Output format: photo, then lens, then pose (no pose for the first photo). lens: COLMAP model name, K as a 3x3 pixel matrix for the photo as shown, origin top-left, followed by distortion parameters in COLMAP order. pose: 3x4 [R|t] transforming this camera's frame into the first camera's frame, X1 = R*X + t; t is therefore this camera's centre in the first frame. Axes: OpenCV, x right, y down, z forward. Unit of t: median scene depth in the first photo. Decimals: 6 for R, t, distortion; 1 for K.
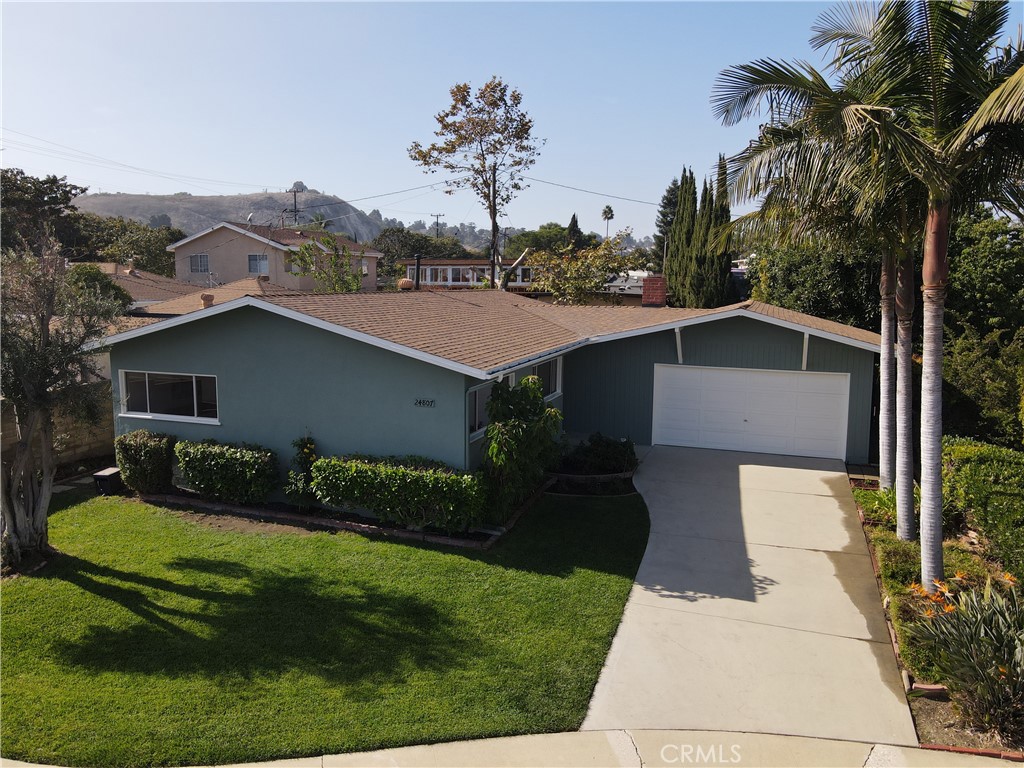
lens RADIAL K [[750.1, 0, 506.7], [0, 750.1, 380.9], [0, 0, 1]] dist [0.009458, 0.008408]
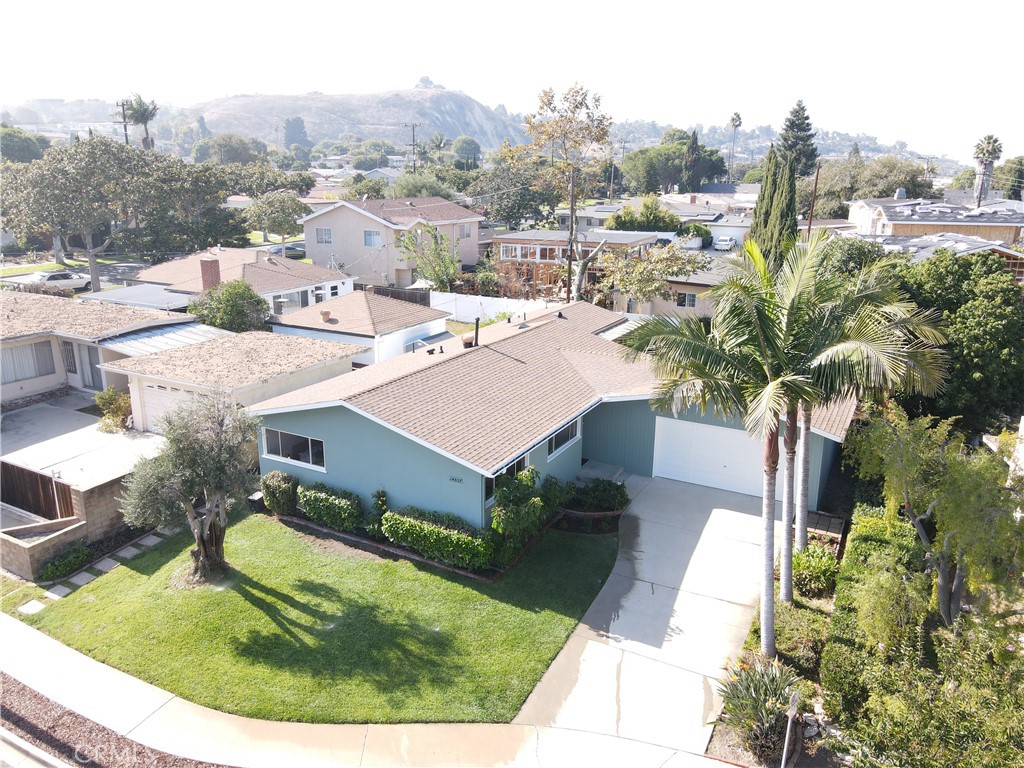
lens RADIAL K [[750.1, 0, 506.7], [0, 750.1, 380.9], [0, 0, 1]] dist [0.009458, 0.008408]
pose [[0.986553, 0.040553, -0.158334, 0.201780], [-0.018701, 0.990376, 0.137136, -0.345503], [0.162371, -0.132331, 0.977816, -0.374140]]
